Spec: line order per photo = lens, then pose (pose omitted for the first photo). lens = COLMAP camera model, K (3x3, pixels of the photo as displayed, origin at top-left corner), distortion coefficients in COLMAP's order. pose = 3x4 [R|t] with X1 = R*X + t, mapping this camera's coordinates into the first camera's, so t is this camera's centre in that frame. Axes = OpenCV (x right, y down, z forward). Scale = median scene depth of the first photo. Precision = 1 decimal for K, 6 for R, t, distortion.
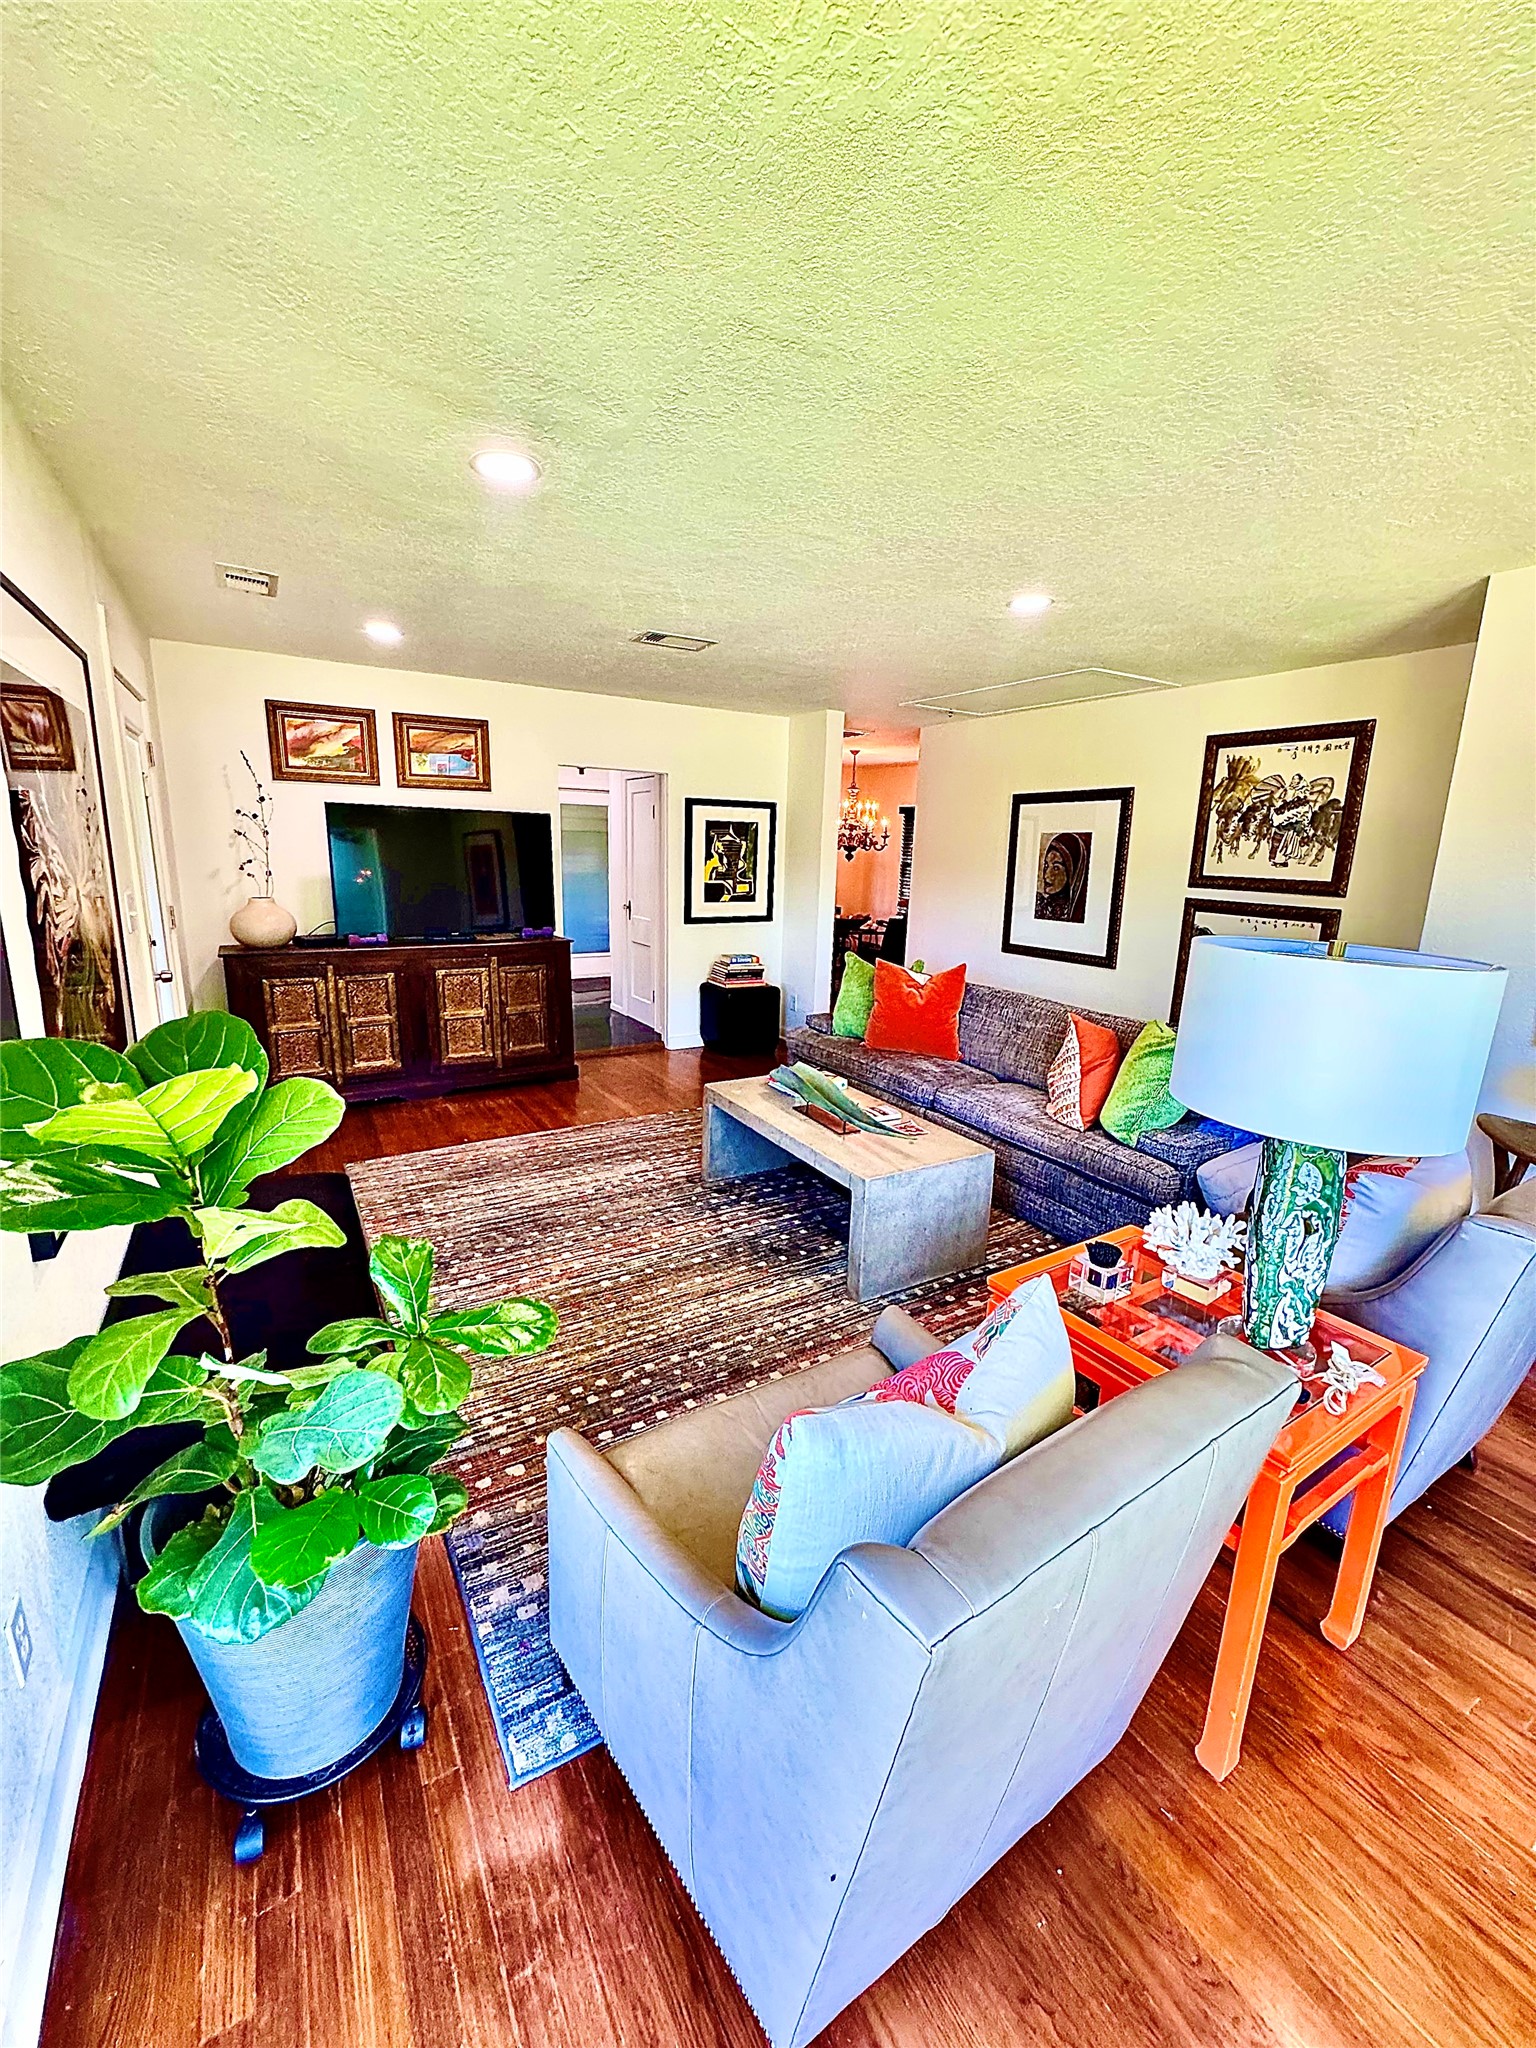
lens RADIAL K [[817.4, 0, 768.0], [0, 817.4, 1024.0], [0, 0, 1]] dist [-0.002533, 0.000635]
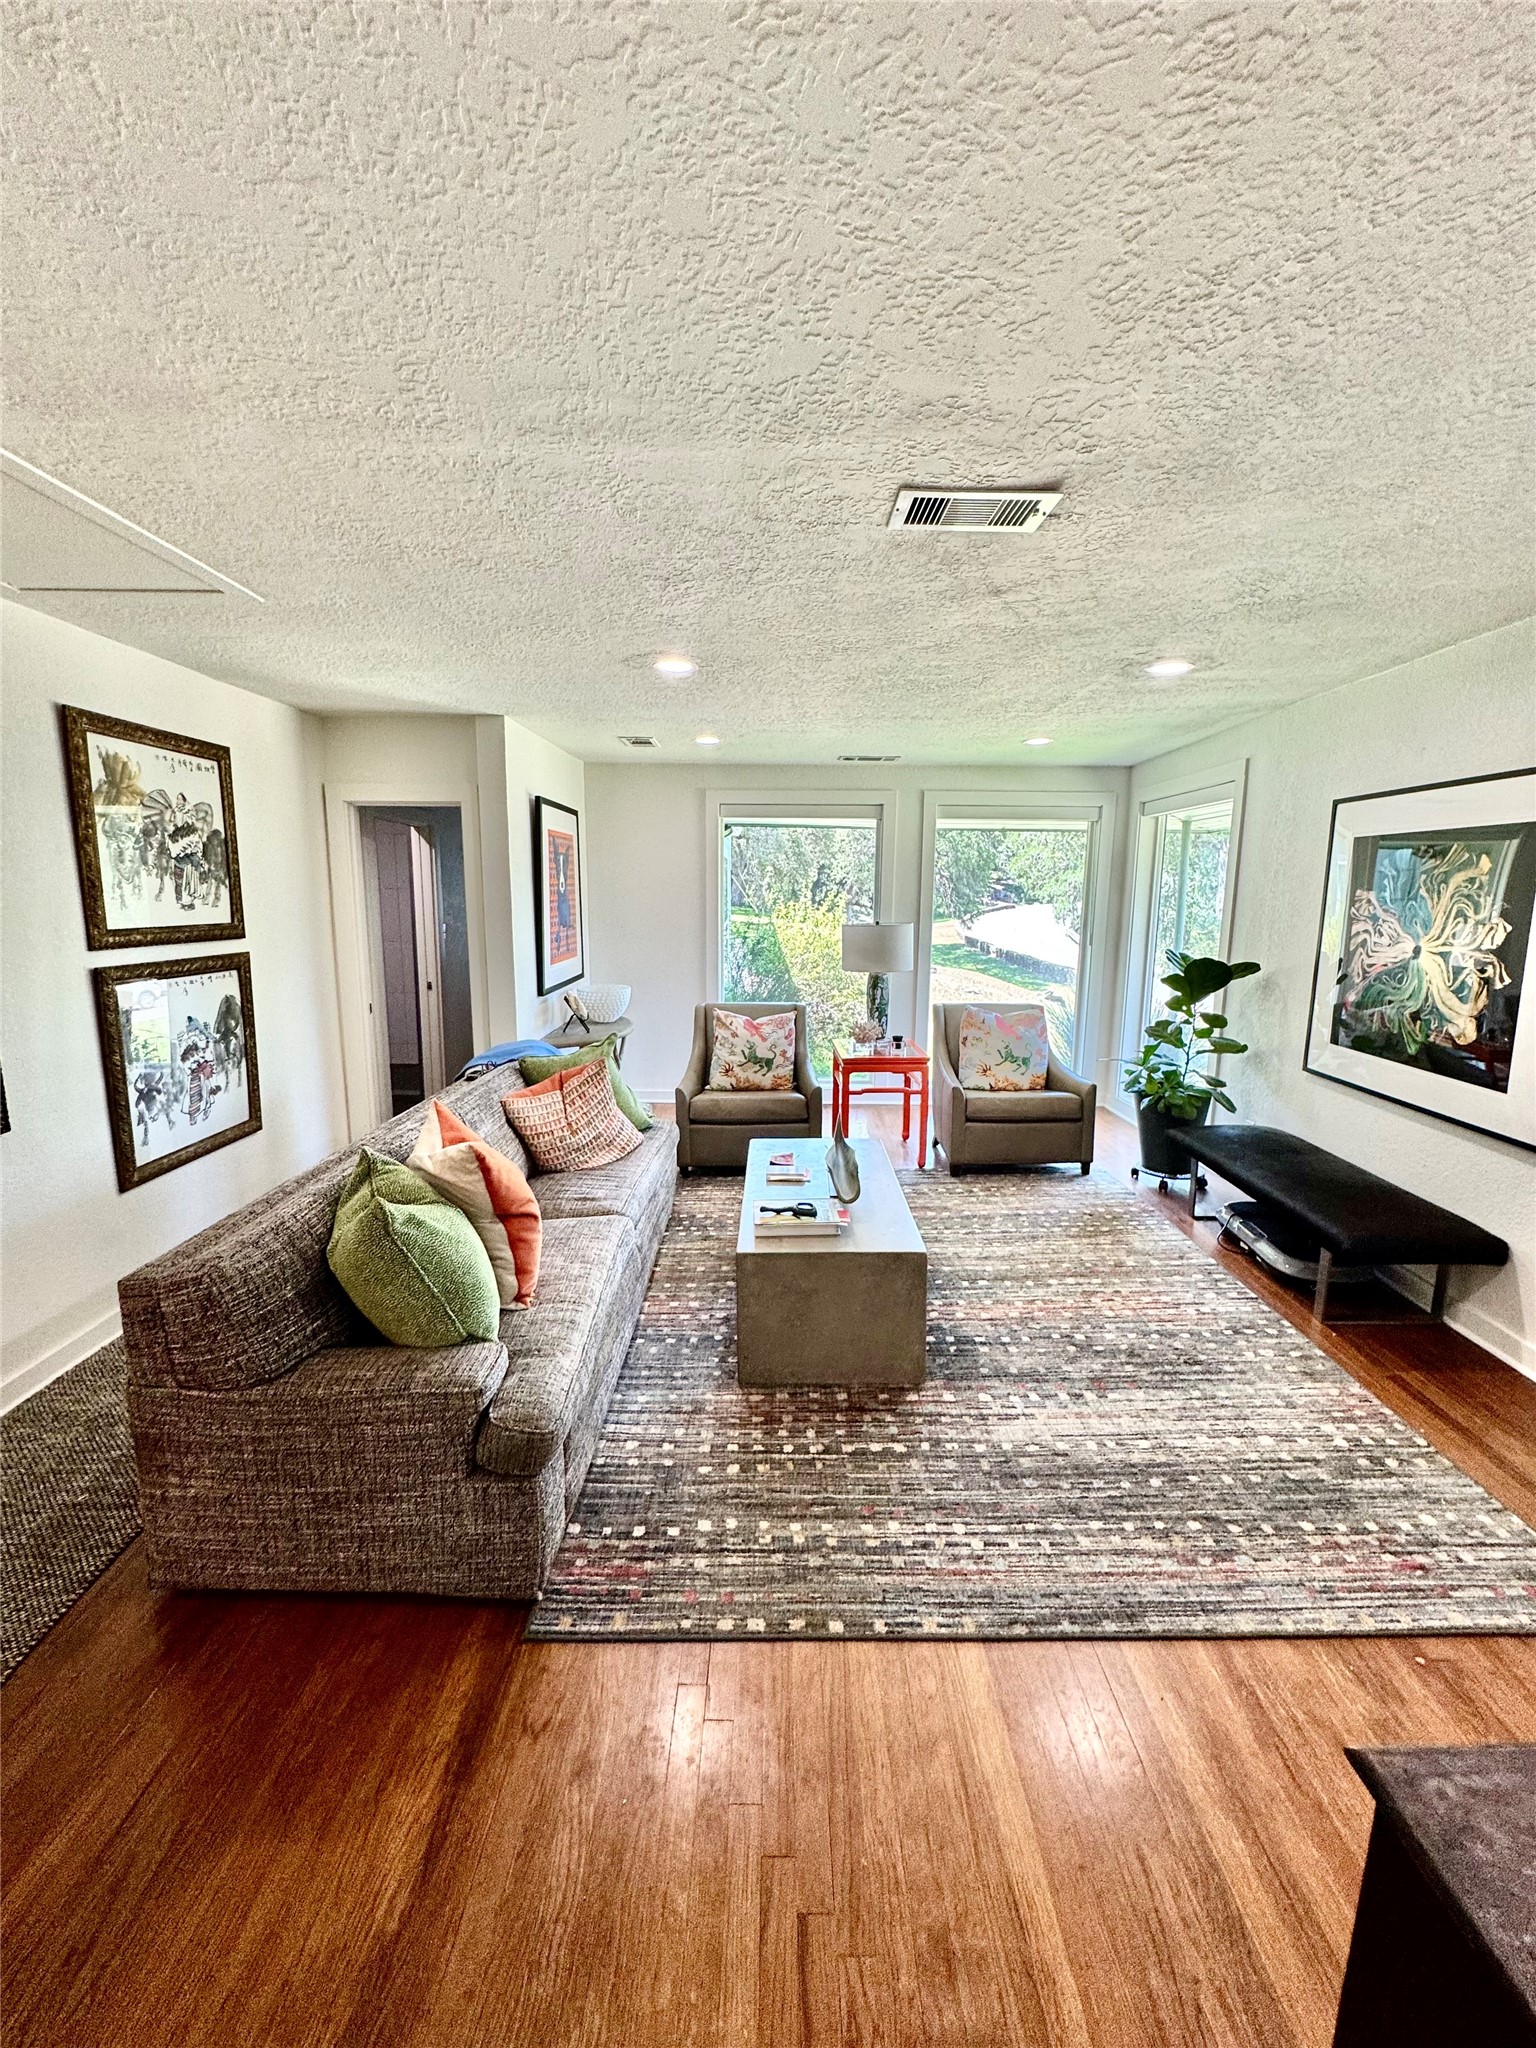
lens RADIAL K [[817.4, 0, 768.0], [0, 817.4, 1024.0], [0, 0, 1]] dist [-0.002533, 0.000635]
pose [[-0.851827, -0.116880, 0.510618, -0.262432], [0.082031, 0.932997, 0.350409, -0.321072], [-0.517361, 0.340375, -0.785164, 1.373889]]
